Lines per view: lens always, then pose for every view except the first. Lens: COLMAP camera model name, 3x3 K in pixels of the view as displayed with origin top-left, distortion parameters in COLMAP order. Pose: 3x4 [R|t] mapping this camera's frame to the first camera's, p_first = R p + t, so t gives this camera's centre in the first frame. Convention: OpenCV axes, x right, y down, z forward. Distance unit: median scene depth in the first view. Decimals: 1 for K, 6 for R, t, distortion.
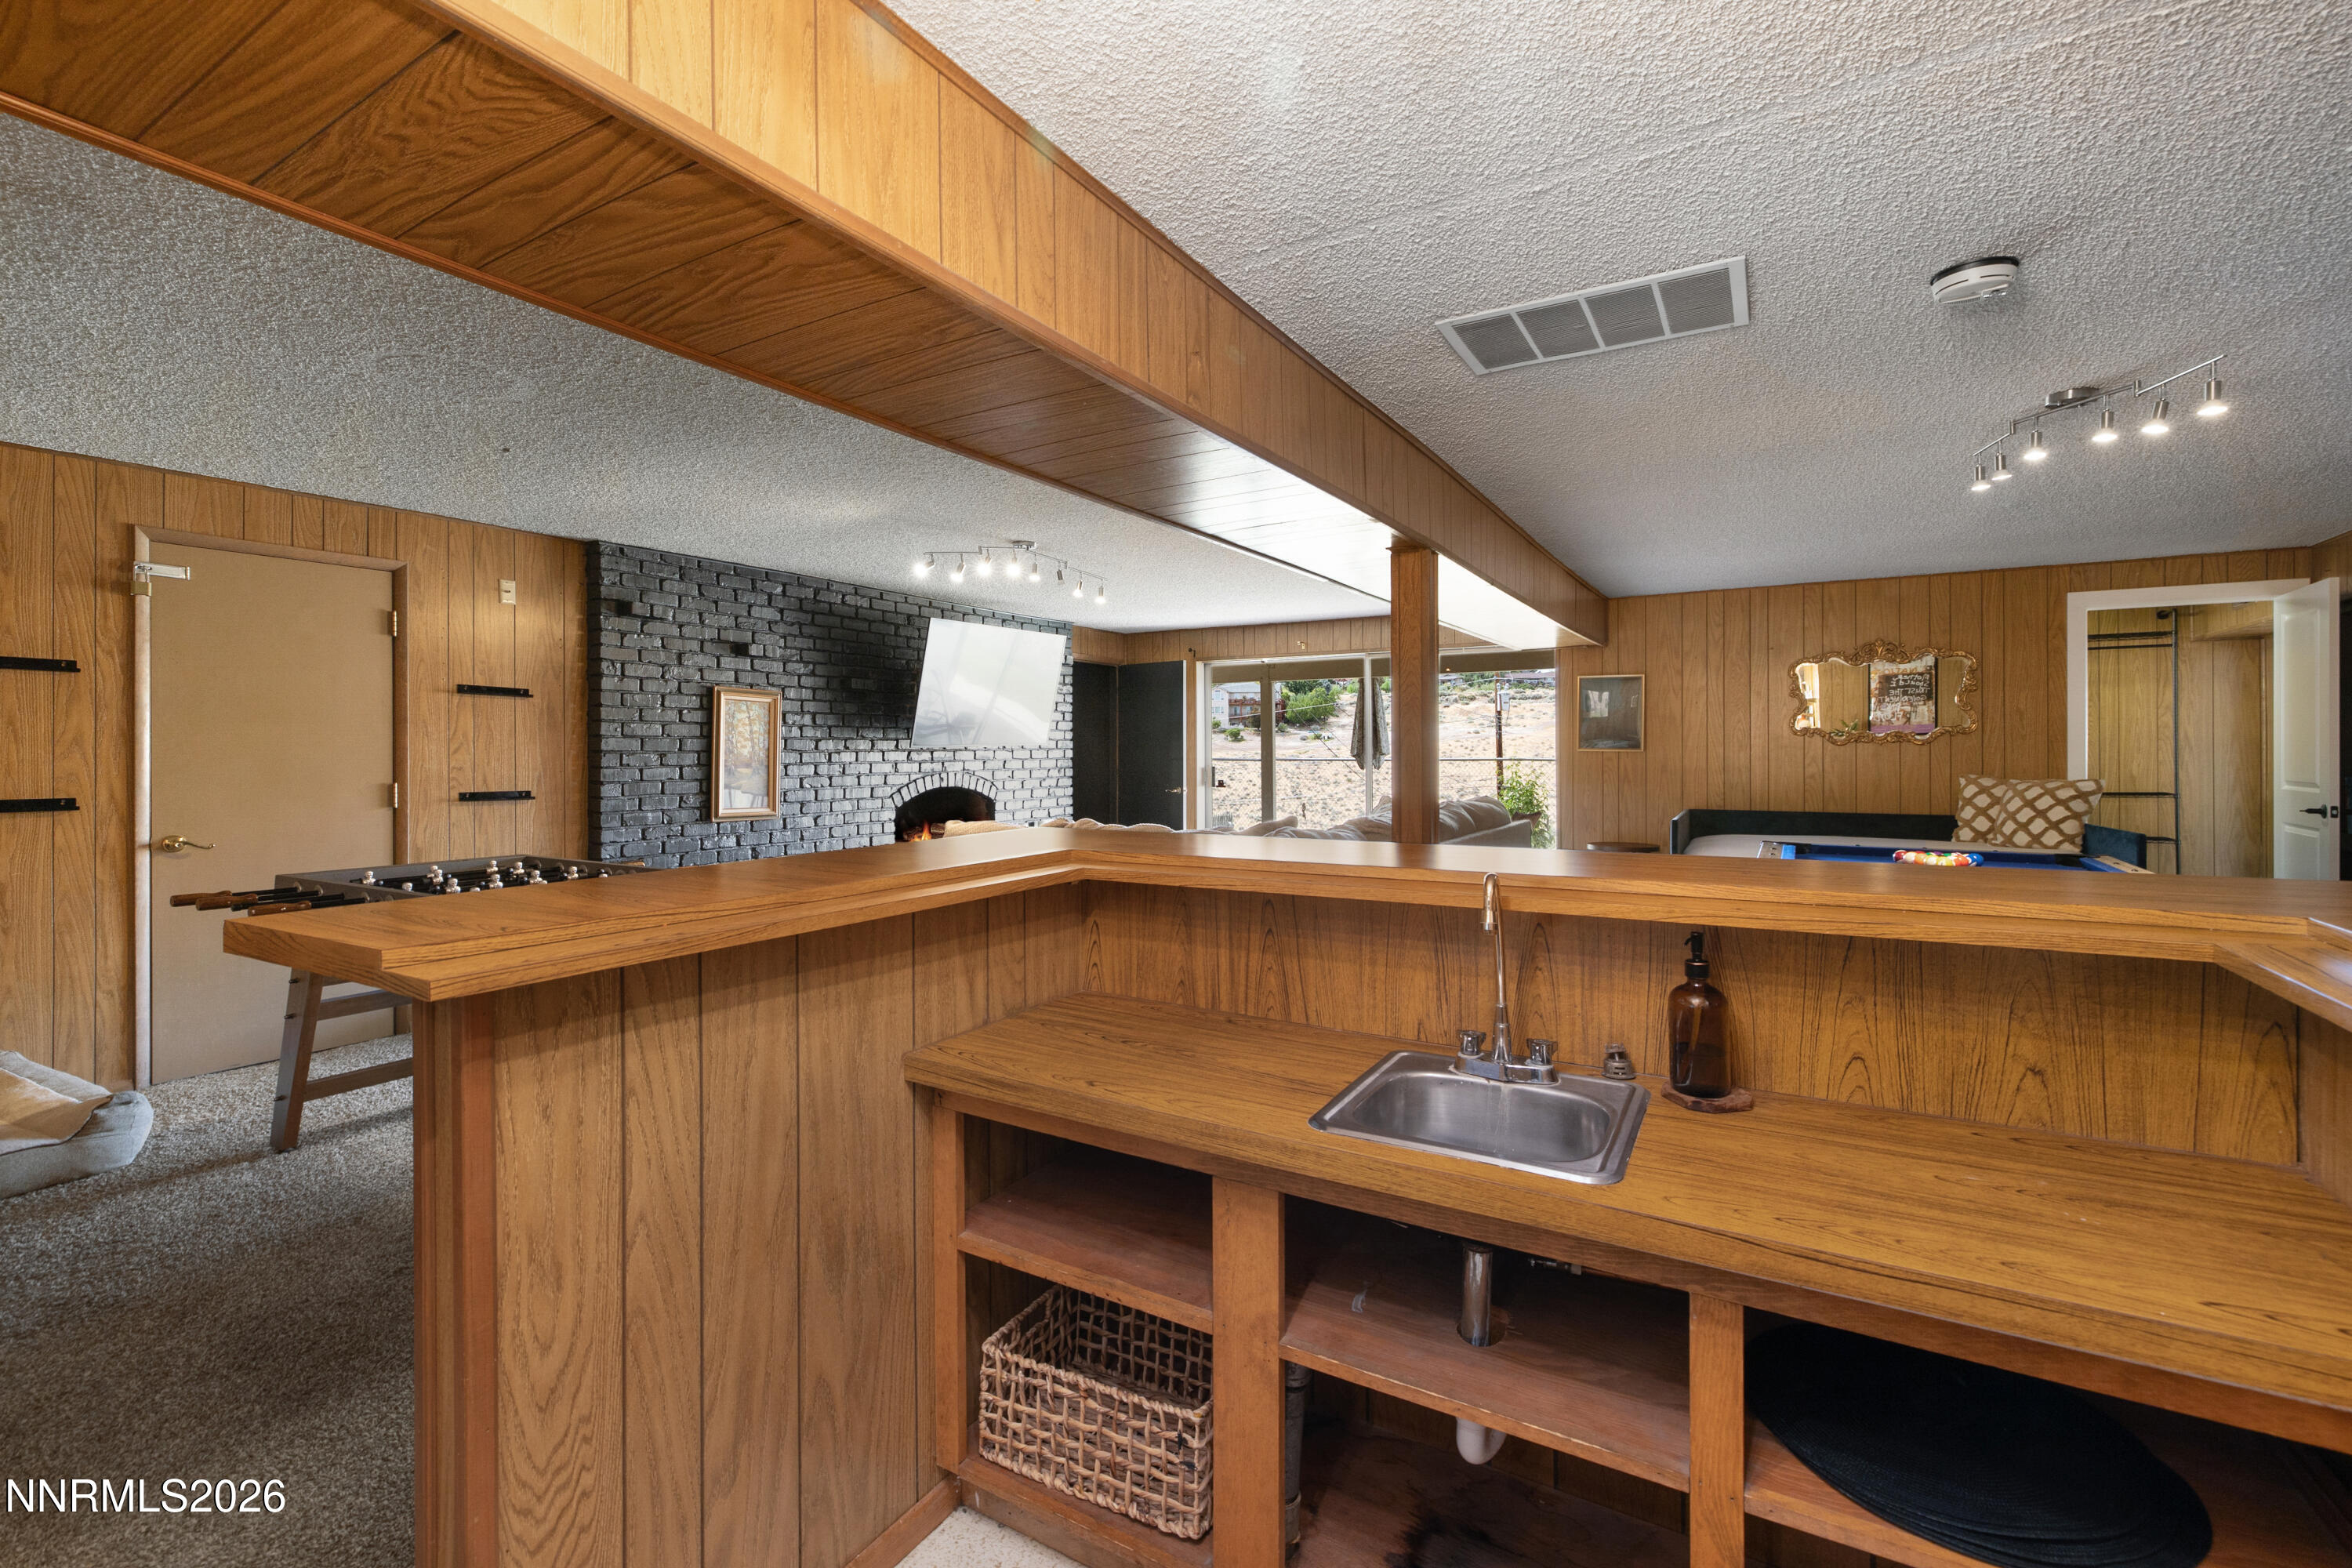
lens RADIAL K [[1054.3, 0, 1220.8], [0, 1054.3, 764.9], [0, 0, 1]] dist [0.012206, 0.000129]
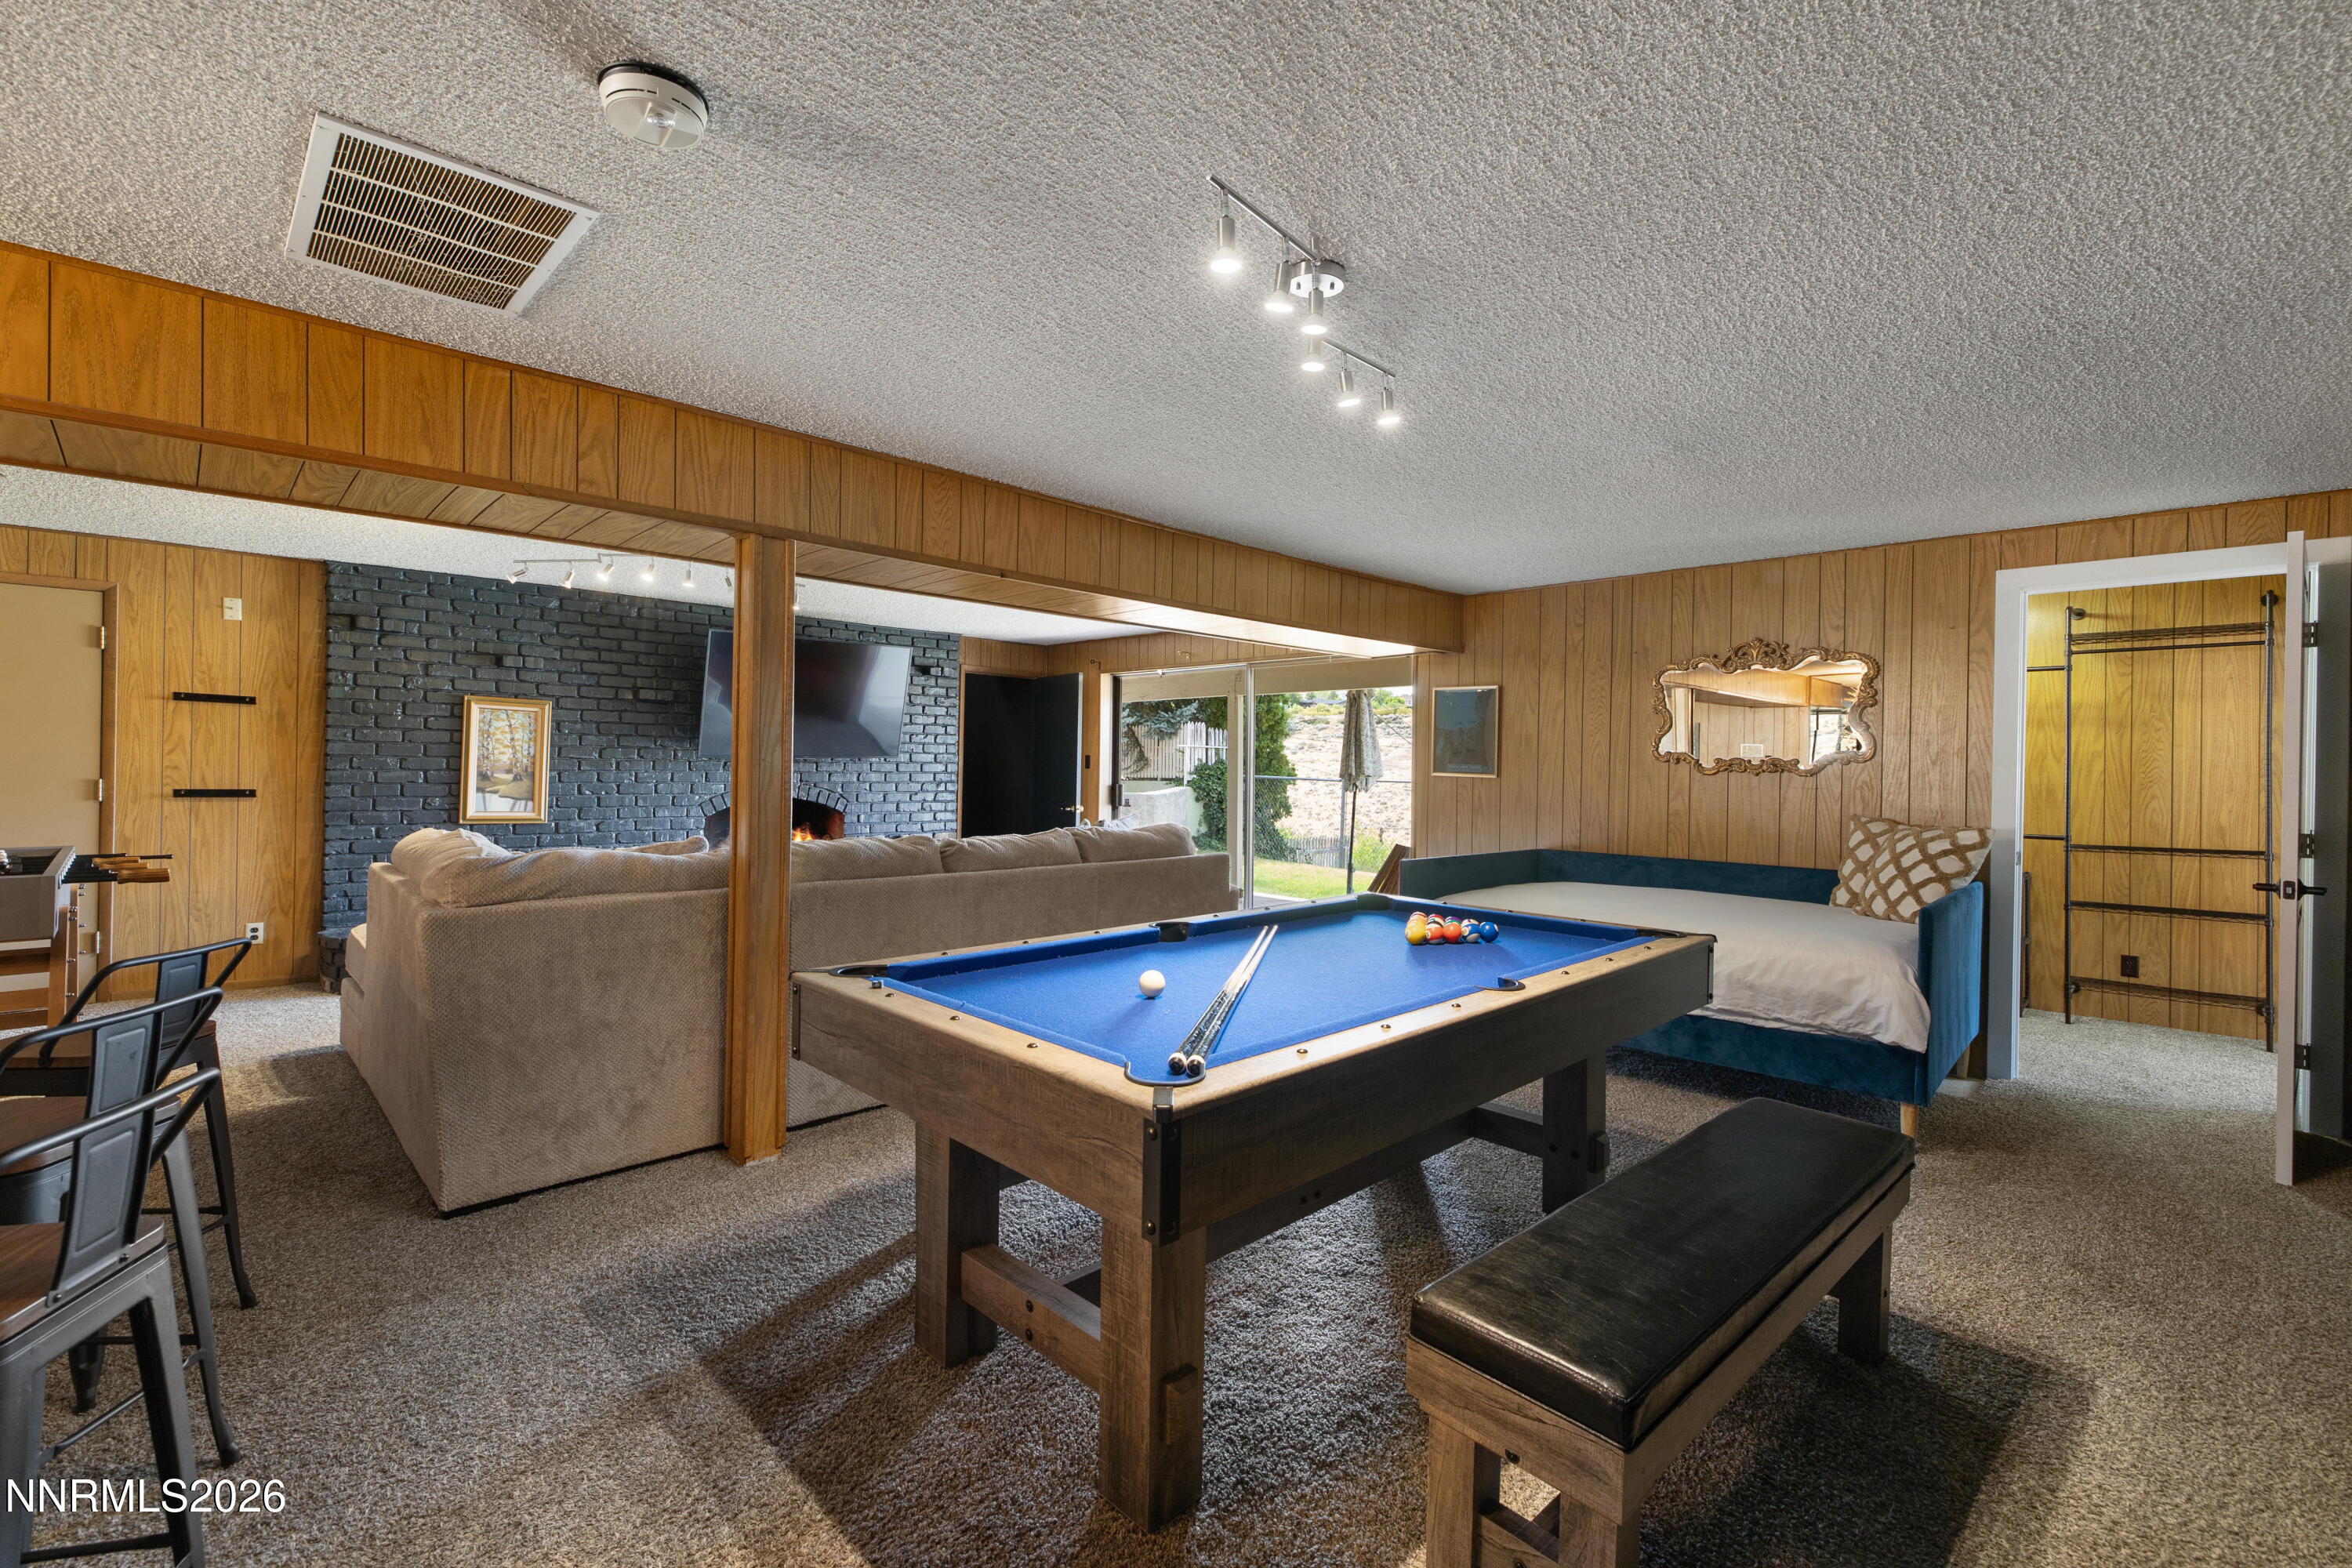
lens RADIAL K [[1054.3, 0, 1172.0], [0, 1054.3, 774.5], [0, 0, 1]] dist [0.012206, 0.000129]
pose [[0.963733, 0.021214, -0.266024, 0.486320], [-0.023243, 0.999720, -0.004482, -0.007096], [0.265855, 0.010502, 0.963956, 0.164172]]
